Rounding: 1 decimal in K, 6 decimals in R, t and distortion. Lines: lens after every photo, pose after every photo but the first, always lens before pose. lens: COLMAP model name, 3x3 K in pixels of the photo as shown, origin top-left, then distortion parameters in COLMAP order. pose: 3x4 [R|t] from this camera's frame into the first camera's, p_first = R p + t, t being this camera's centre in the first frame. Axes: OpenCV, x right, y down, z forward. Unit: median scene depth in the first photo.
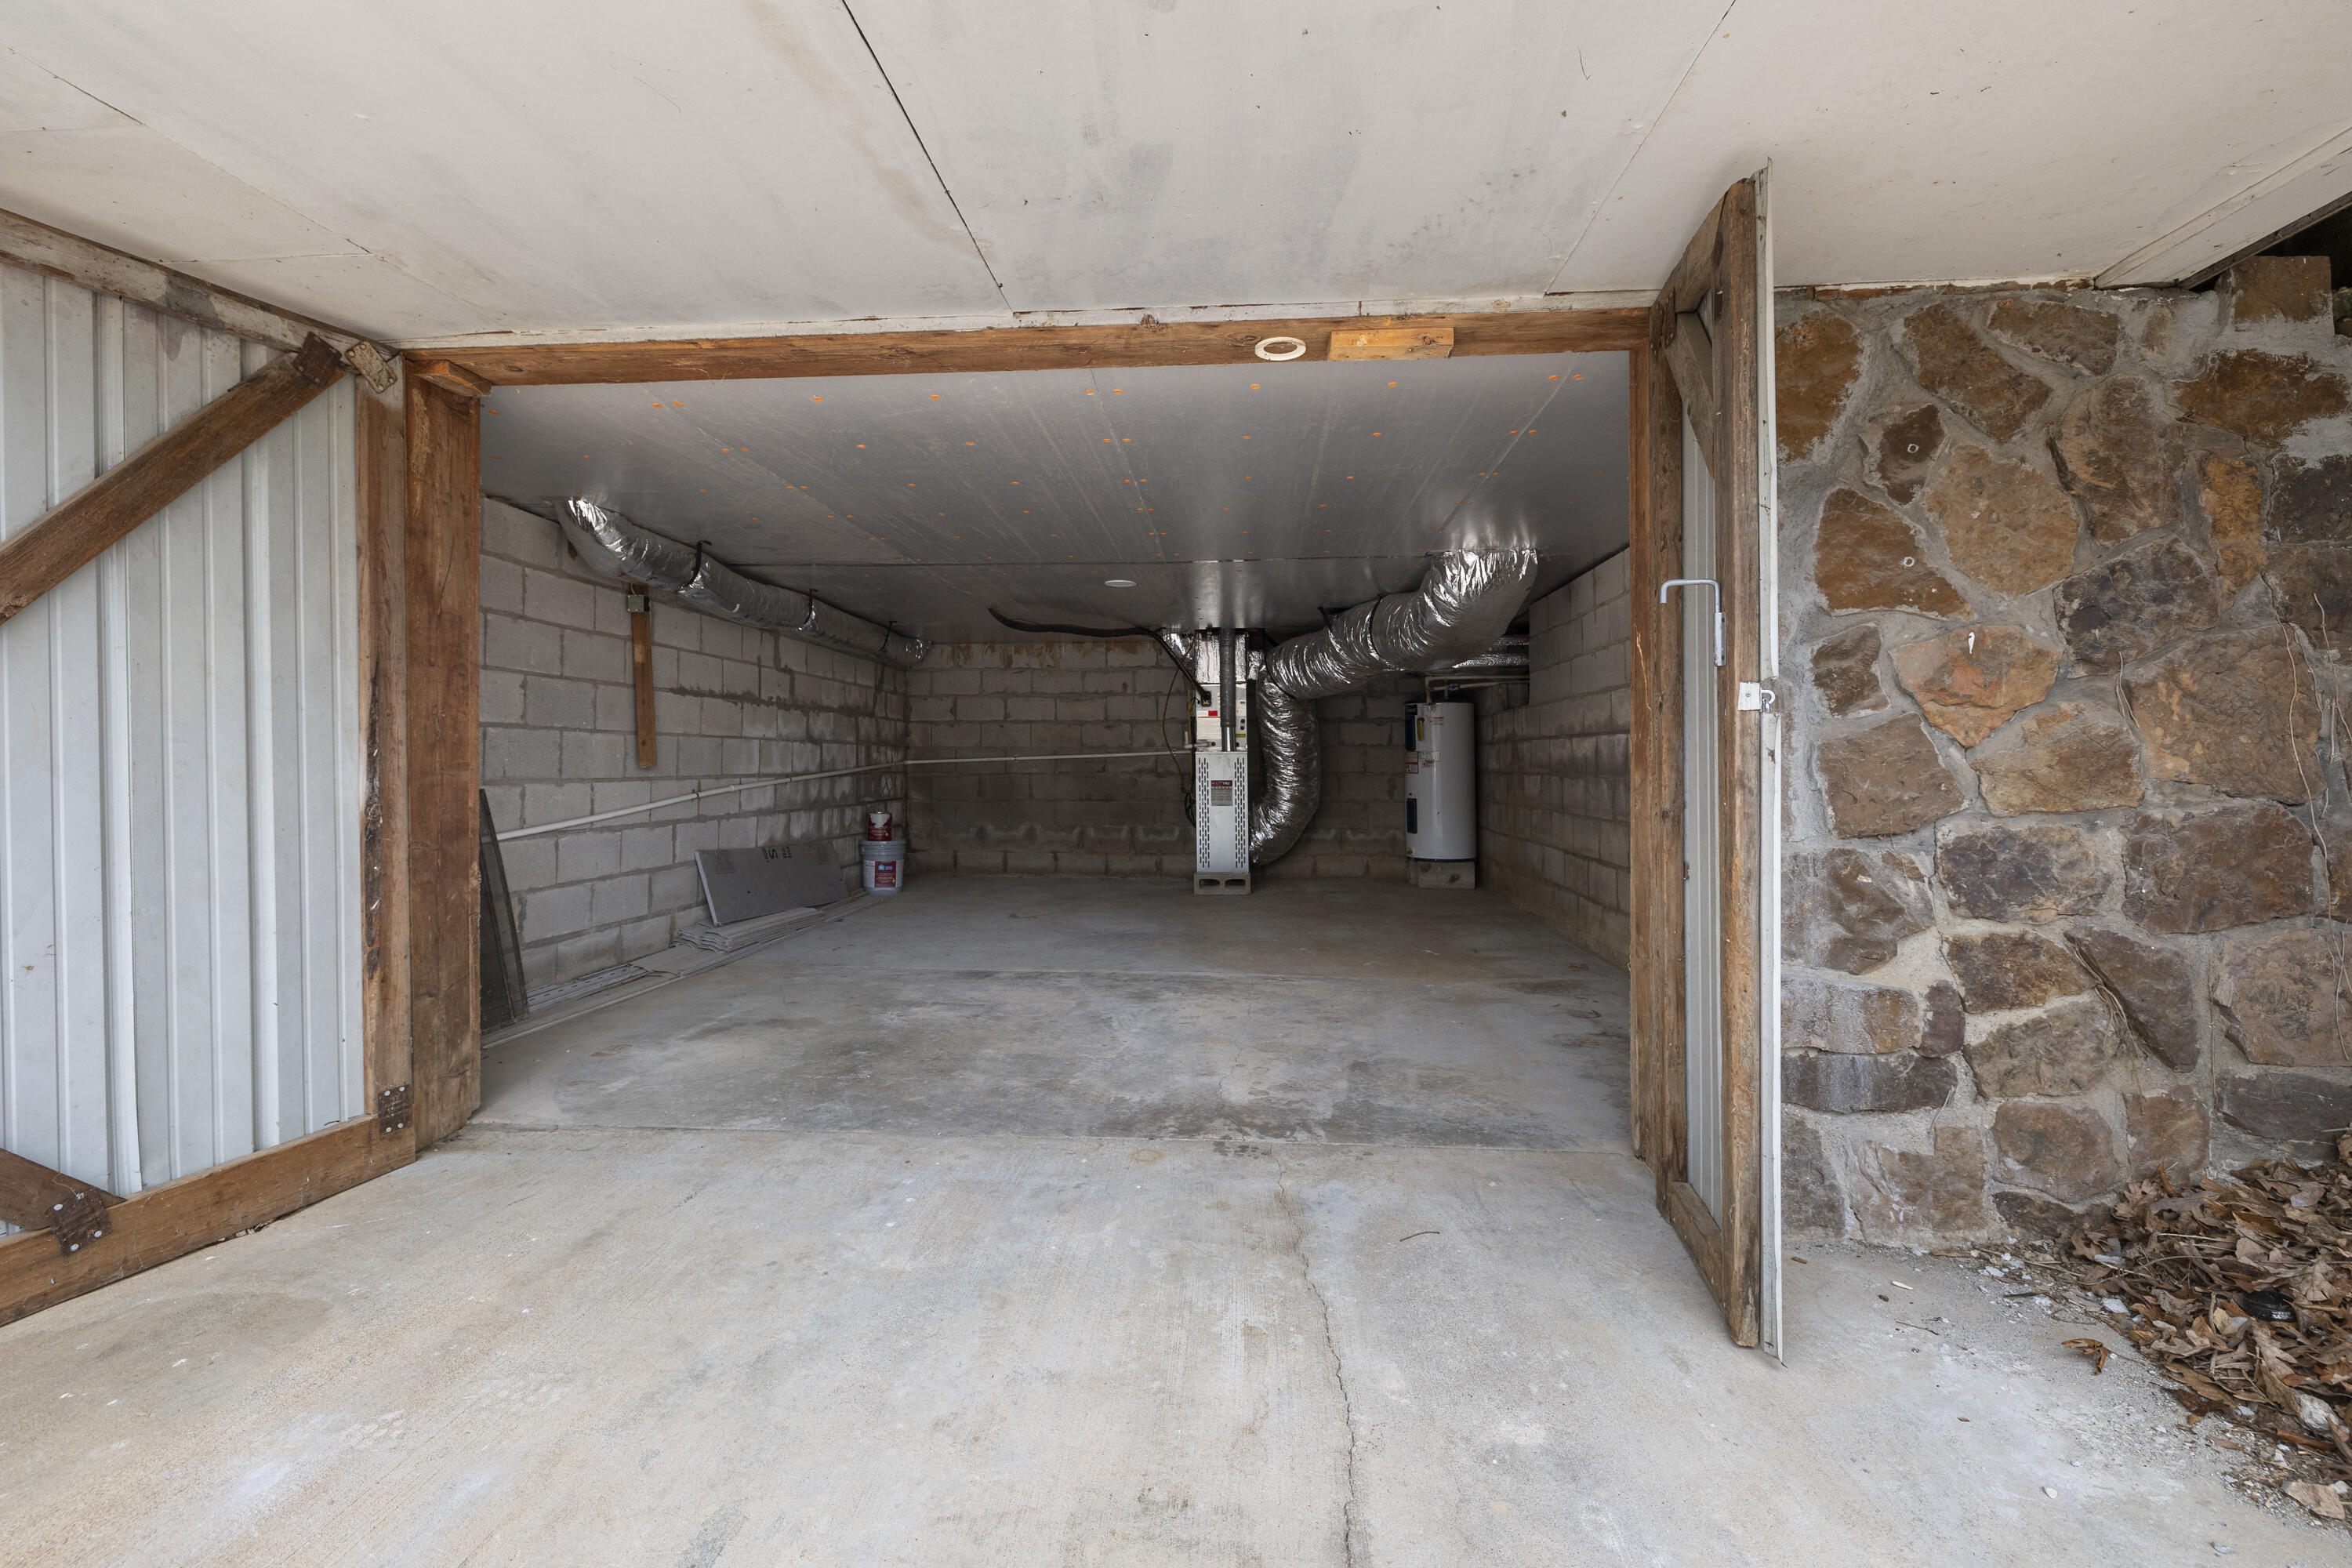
lens RADIAL K [[998.3, 0, 1186.6], [0, 998.3, 782.3], [0, 0, 1]] dist [0.001252, -0.000450]
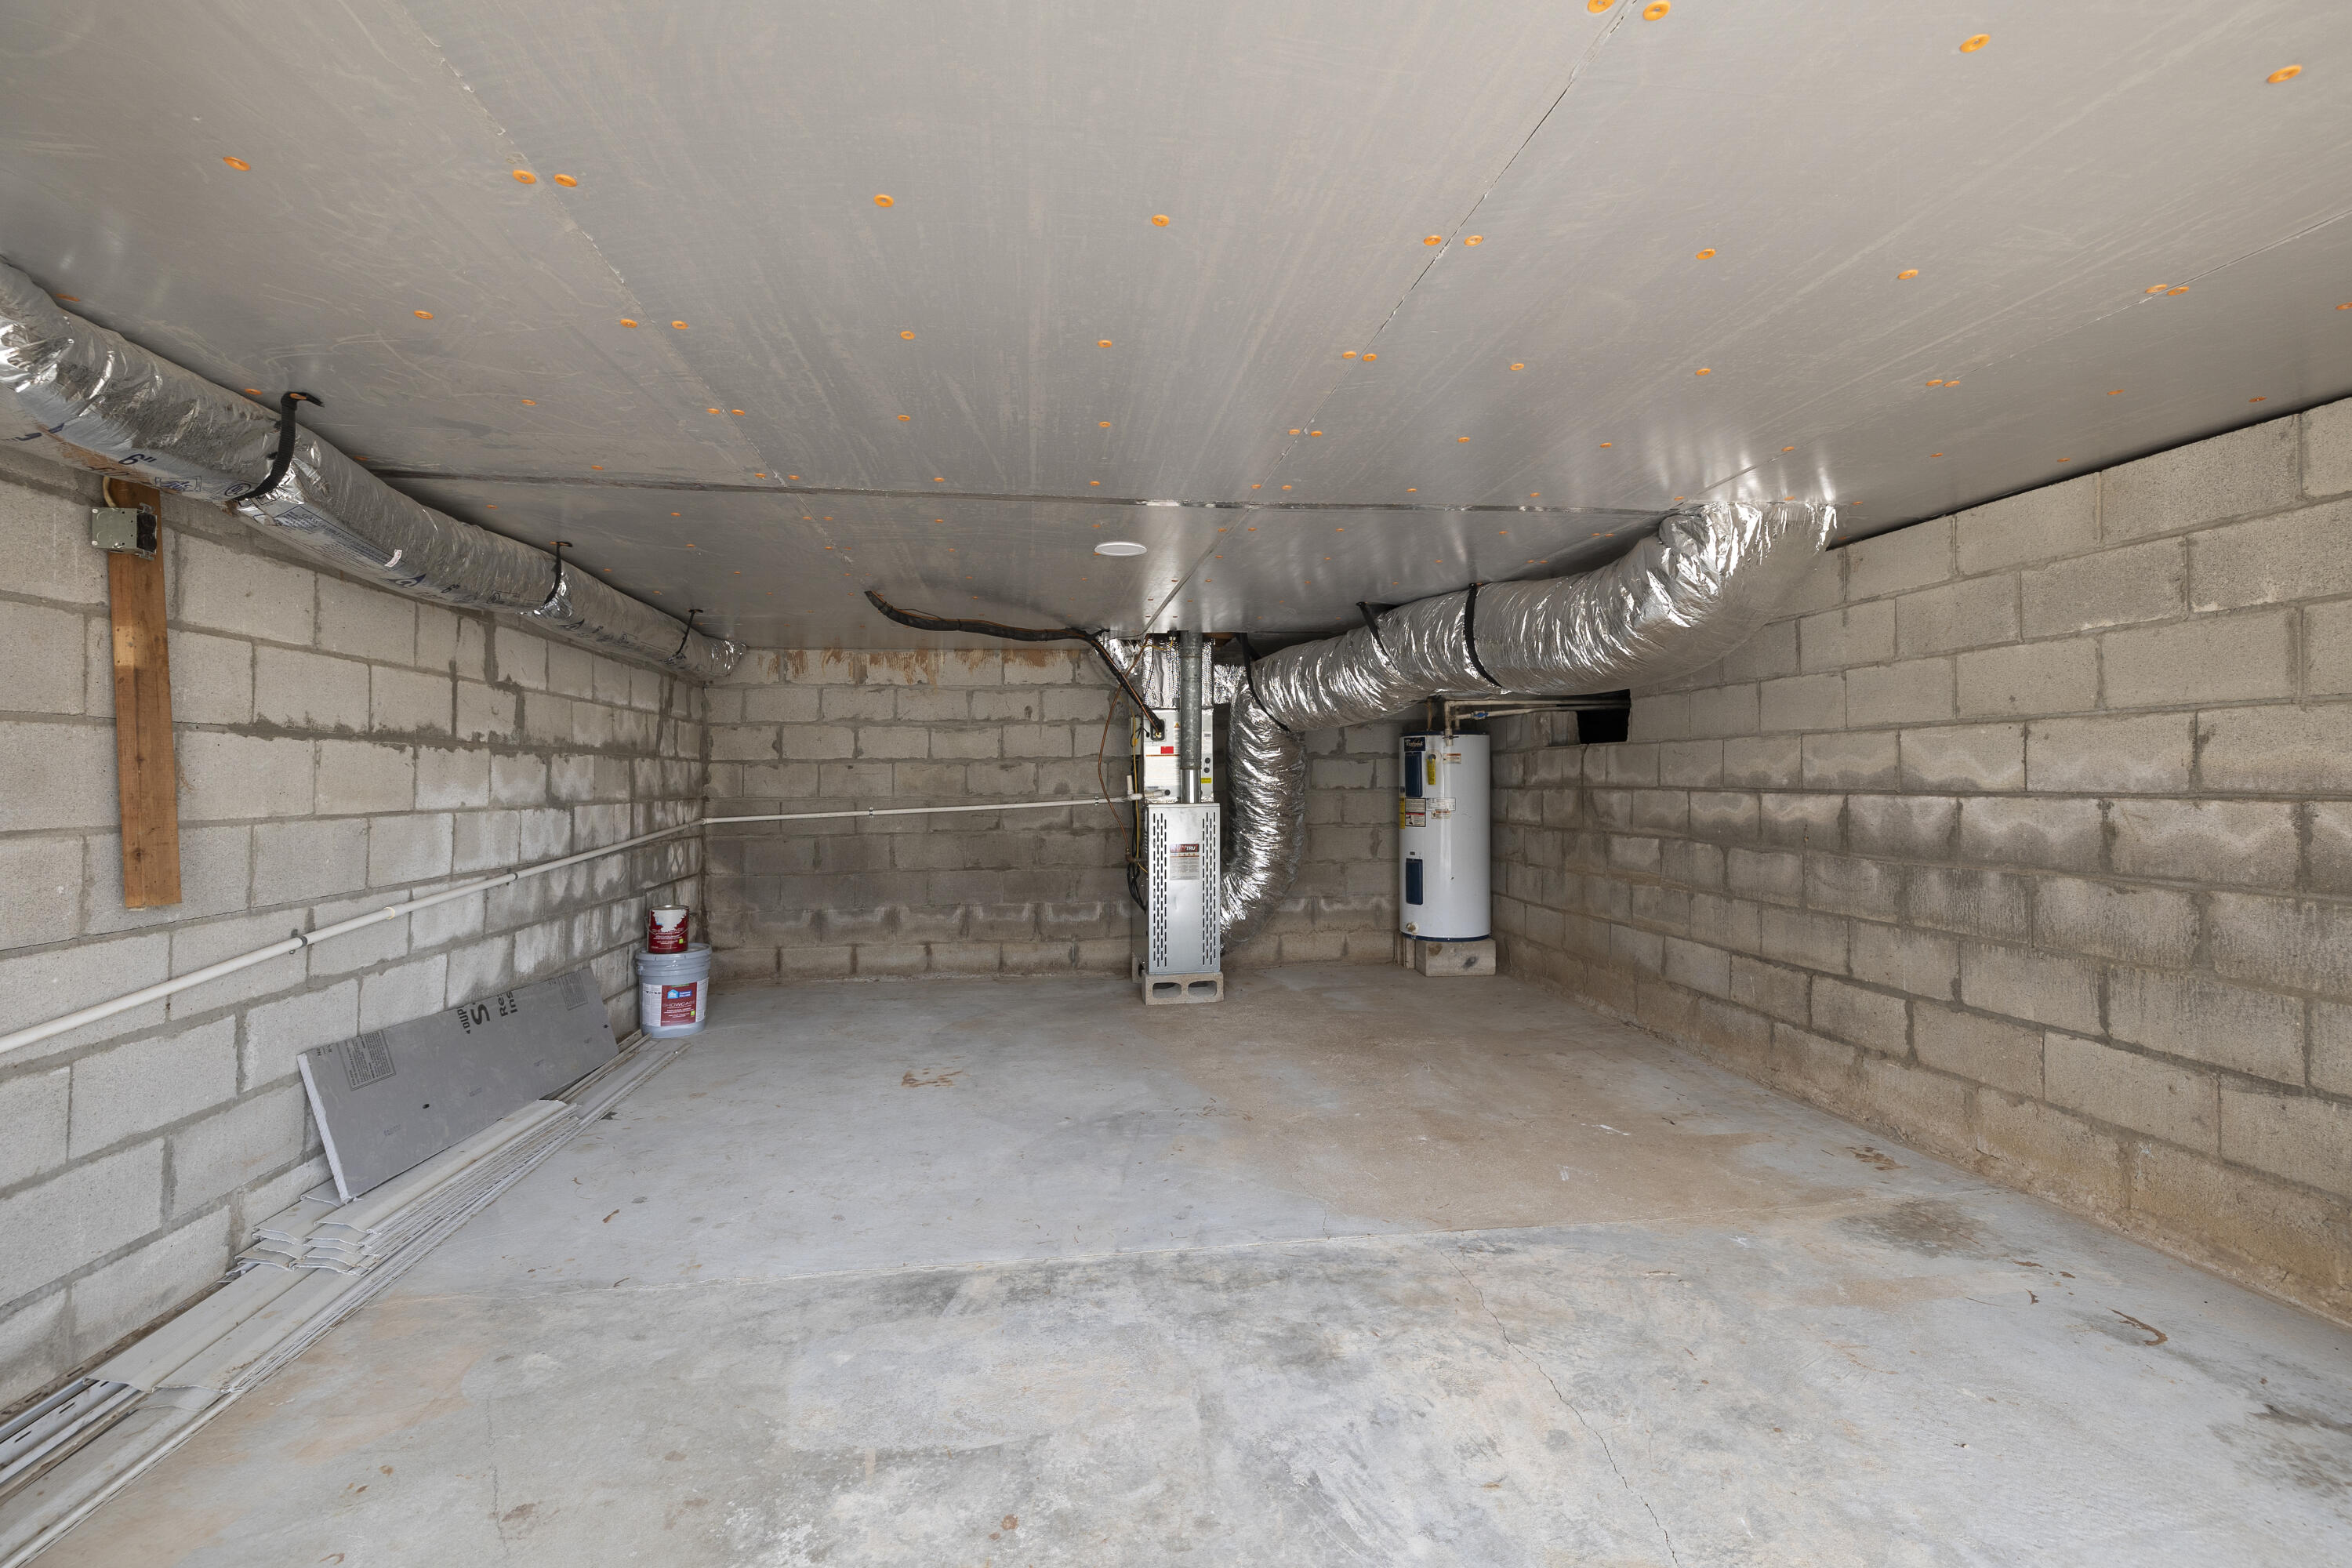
lens RADIAL K [[998.3, 0, 1167.1], [0, 998.3, 766.2], [0, 0, 1]] dist [0.001252, -0.000450]
pose [[0.979804, -0.007225, 0.199832, -0.121204], [0.013816, 0.999405, -0.031608, -0.035735], [-0.199485, 0.033730, 0.979320, 0.303954]]
